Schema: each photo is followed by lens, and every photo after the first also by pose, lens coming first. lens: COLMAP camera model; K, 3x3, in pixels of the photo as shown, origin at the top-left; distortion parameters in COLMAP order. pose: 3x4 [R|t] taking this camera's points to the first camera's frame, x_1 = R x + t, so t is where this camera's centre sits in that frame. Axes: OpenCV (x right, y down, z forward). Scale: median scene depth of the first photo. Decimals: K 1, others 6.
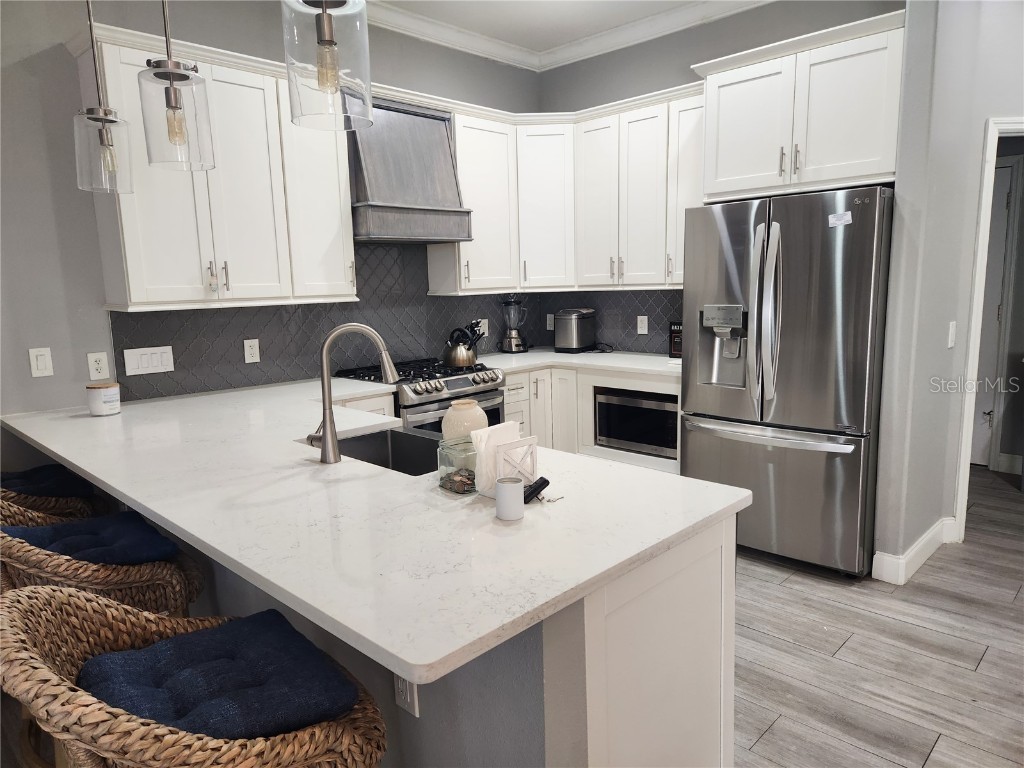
lens RADIAL K [[683.0, 0, 505.2], [0, 683.0, 387.1], [0, 0, 1]] dist [0.070189, -0.061056]
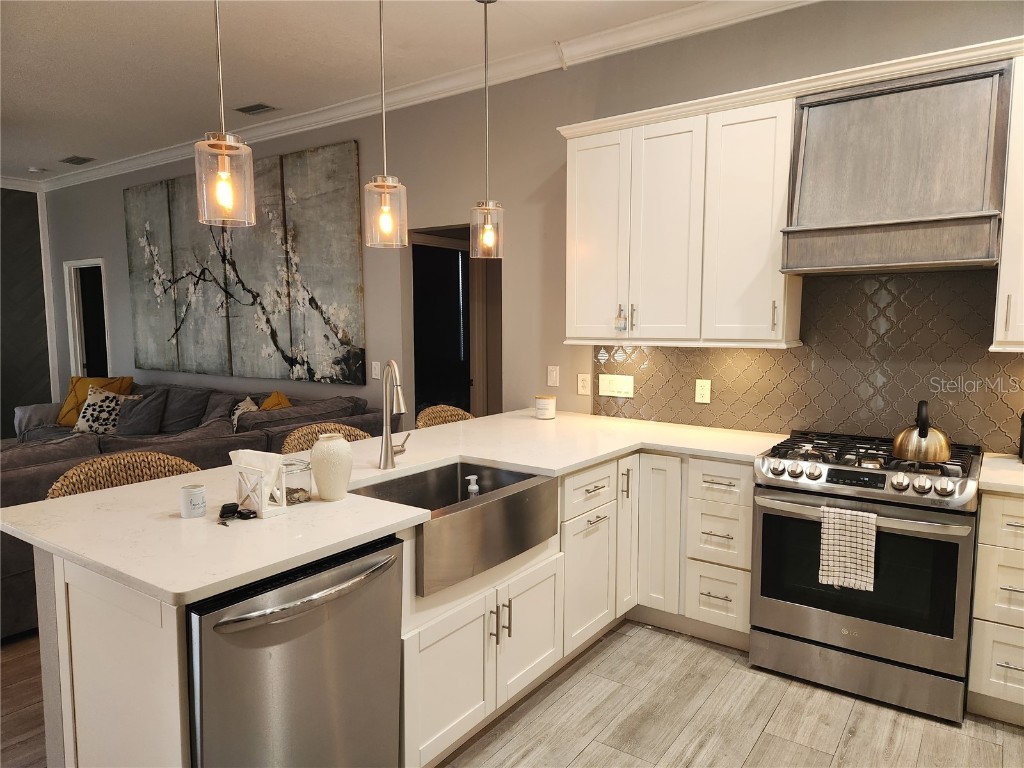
lens RADIAL K [[683.0, 0, 513.1], [0, 683.0, 388.6], [0, 0, 1]] dist [0.070189, -0.061056]
pose [[0.163804, 0.124650, -0.978586, 0.552753], [-0.158907, 0.982365, 0.098532, -0.109914], [0.973610, 0.139364, 0.180722, 0.553227]]
